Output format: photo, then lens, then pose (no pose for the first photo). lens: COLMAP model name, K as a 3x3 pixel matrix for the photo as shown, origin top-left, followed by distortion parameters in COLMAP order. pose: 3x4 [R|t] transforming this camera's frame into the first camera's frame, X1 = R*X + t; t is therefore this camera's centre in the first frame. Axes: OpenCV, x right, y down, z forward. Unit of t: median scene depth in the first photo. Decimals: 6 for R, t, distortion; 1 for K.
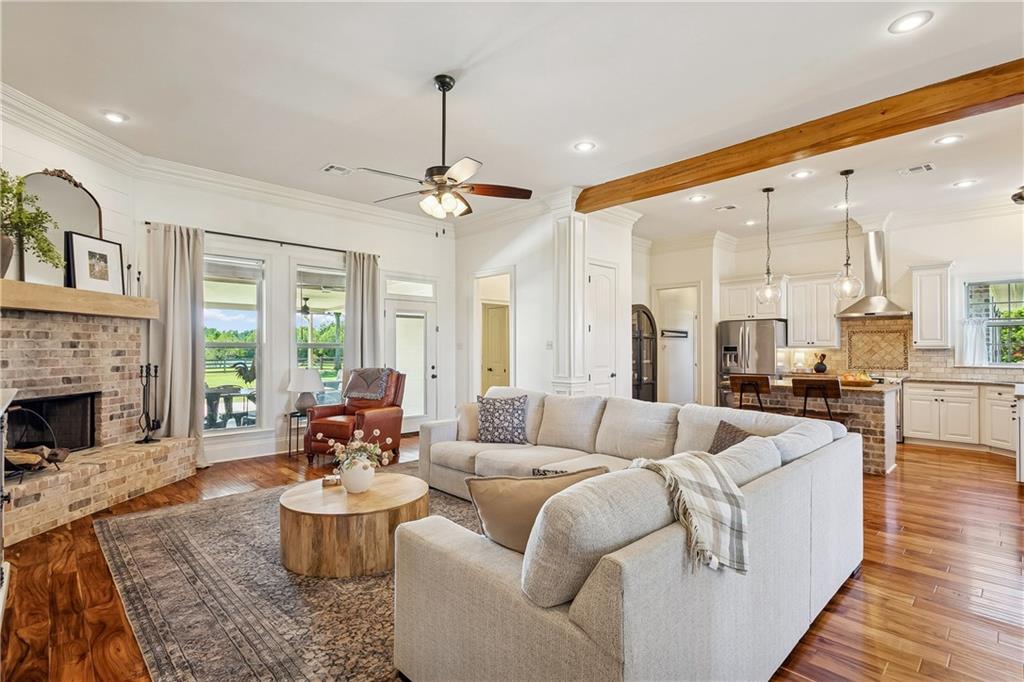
lens RADIAL K [[487.3, 0, 512.2], [0, 487.3, 345.4], [0, 0, 1]] dist [-0.001514, 0.003069]
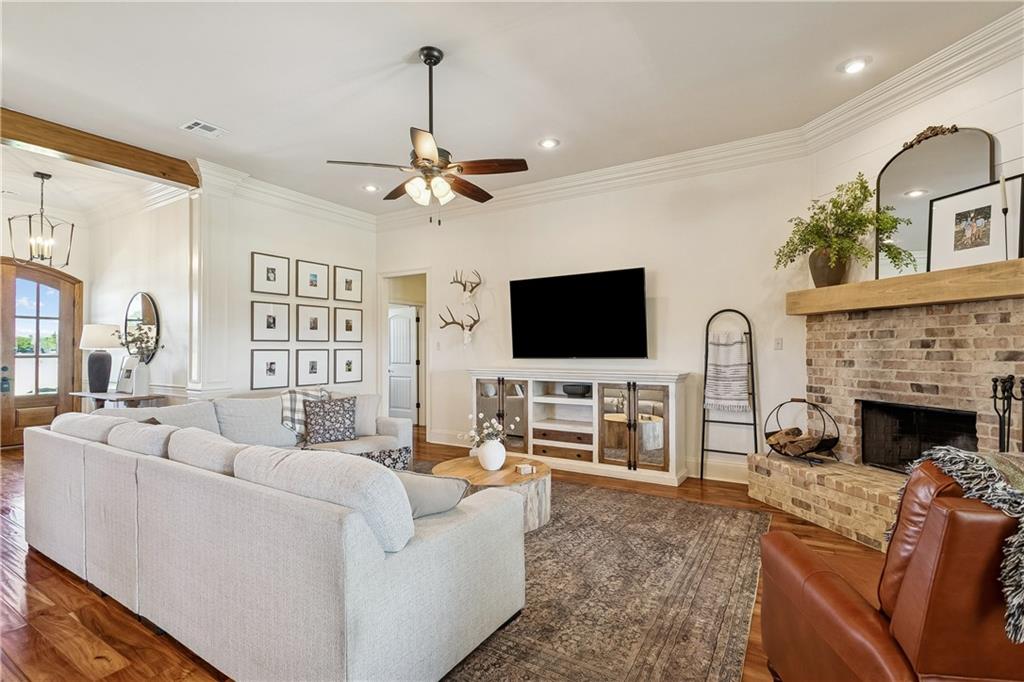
lens RADIAL K [[487.3, 0, 507.7], [0, 487.3, 344.2], [0, 0, 1]] dist [-0.001514, 0.003069]
pose [[-0.971328, -0.002805, -0.237726, -0.050939], [0.001149, 0.999863, -0.016496, 0.010874], [0.237740, -0.016296, -0.971192, 1.552697]]
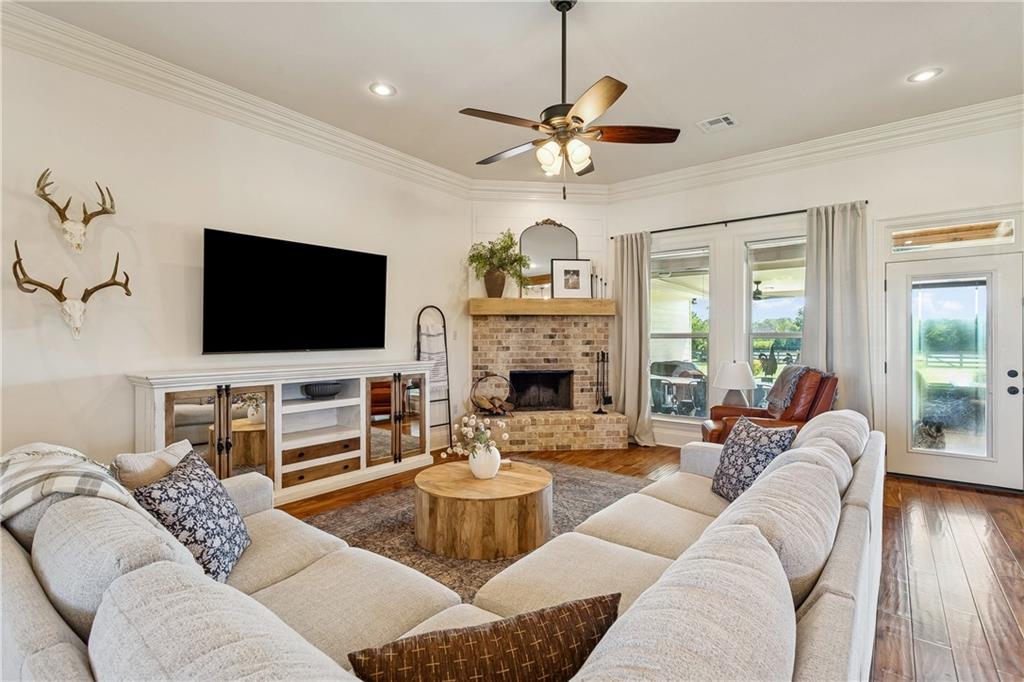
lens RADIAL K [[487.3, 0, 512.4], [0, 487.3, 341.2], [0, 0, 1]] dist [-0.001514, 0.003069]
pose [[0.139403, 0.003314, -0.990230, 0.511159], [0.006789, 0.999968, 0.004302, 0.005178], [0.990212, -0.007322, 0.139376, 0.657198]]
